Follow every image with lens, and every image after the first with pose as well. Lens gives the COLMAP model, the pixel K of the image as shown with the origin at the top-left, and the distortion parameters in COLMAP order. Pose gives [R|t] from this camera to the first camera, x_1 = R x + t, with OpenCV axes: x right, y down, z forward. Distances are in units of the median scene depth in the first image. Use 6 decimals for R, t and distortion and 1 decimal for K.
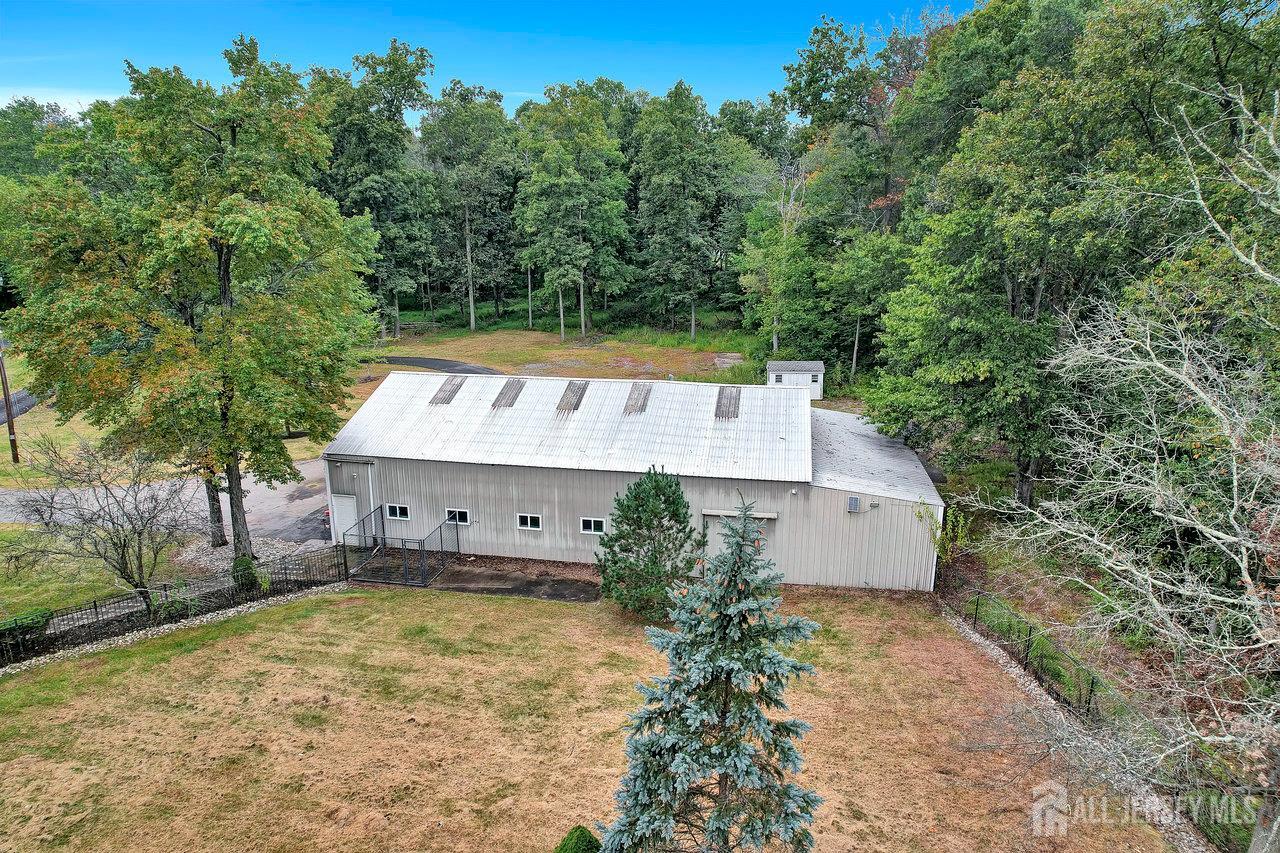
lens RADIAL K [[818.6, 0, 641.2], [0, 818.6, 416.6], [0, 0, 1]] dist [-0.082309, 0.068209]
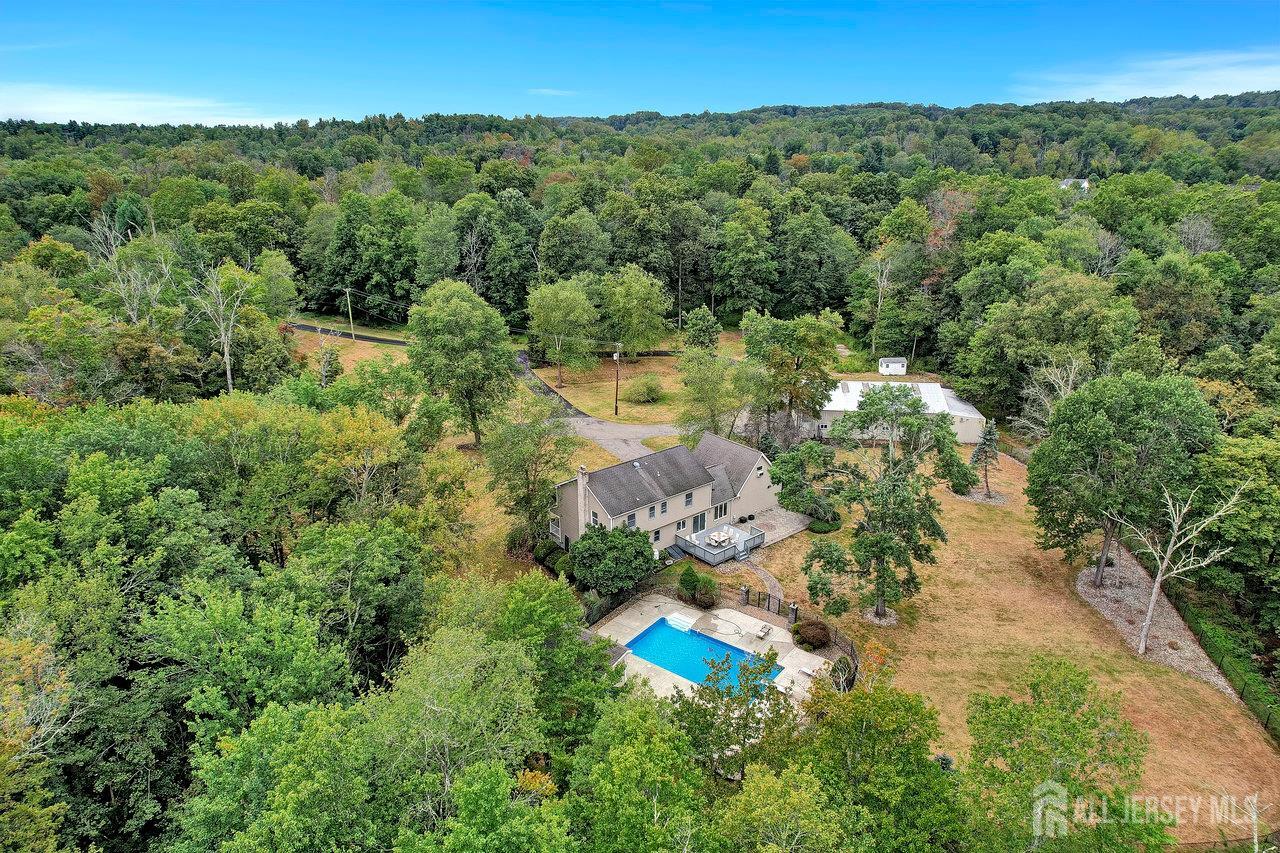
lens RADIAL K [[818.6, 0, 641.2], [0, 818.6, 416.6], [0, 0, 1]] dist [-0.082309, 0.068209]
pose [[0.995281, -0.034675, 0.090626, -1.312618], [0.026163, 0.995278, 0.093478, -0.246843], [-0.093439, -0.090666, 0.991488, -2.157496]]
